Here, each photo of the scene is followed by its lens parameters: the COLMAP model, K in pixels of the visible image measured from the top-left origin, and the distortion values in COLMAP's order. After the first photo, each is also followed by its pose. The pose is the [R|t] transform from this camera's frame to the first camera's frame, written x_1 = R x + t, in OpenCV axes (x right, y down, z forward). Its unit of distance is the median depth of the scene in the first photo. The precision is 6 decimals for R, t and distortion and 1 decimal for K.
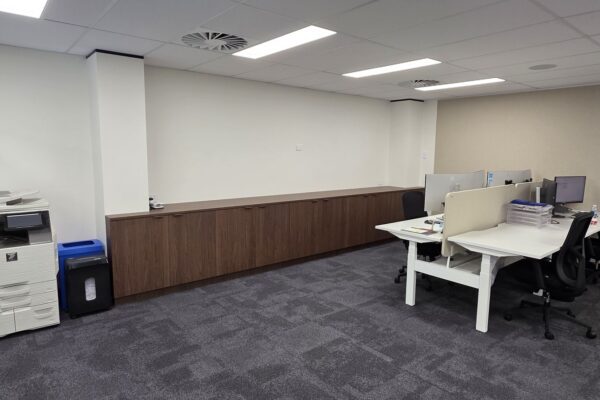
lens RADIAL K [[380.5, 0, 299.8], [0, 380.5, 196.4], [0, 0, 1]] dist [0.005939, 0.000485]
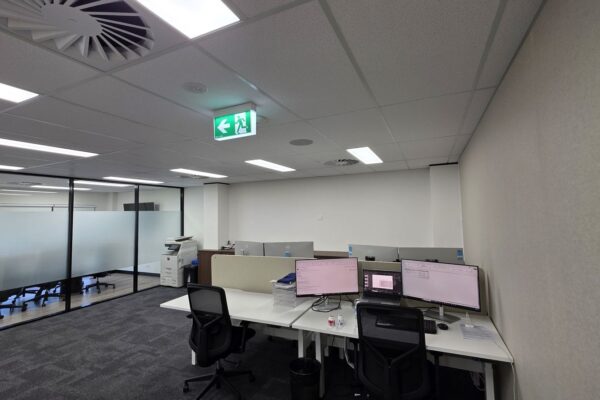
lens RADIAL K [[284.7, 0, 297.4], [0, 284.7, 200.0], [0, 0, 1]] dist [0.016915, 0.000459]
pose [[0.423231, -0.066619, -0.903569, 1.301945], [-0.090284, 0.989228, -0.115223, -0.096606], [0.901512, 0.130344, 0.412657, 0.710470]]
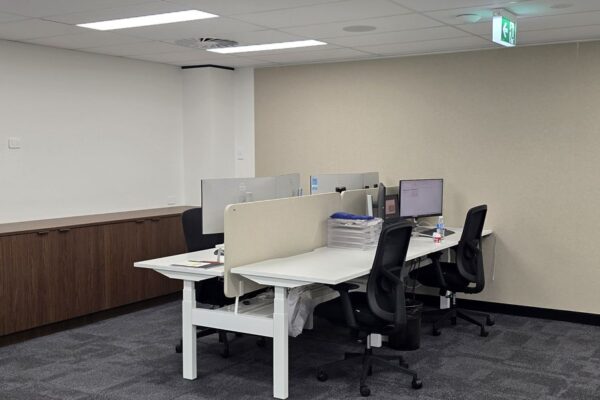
lens RADIAL K [[703.9, 0, 298.0], [0, 703.9, 201.5], [0, 0, 1]] dist [0.061144, 0.000000]
pose [[0.949650, -0.036678, 0.311158, 0.096469], [0.052248, 0.997757, -0.041850, 0.040013], [-0.308925, 0.056000, 0.949436, -0.224979]]
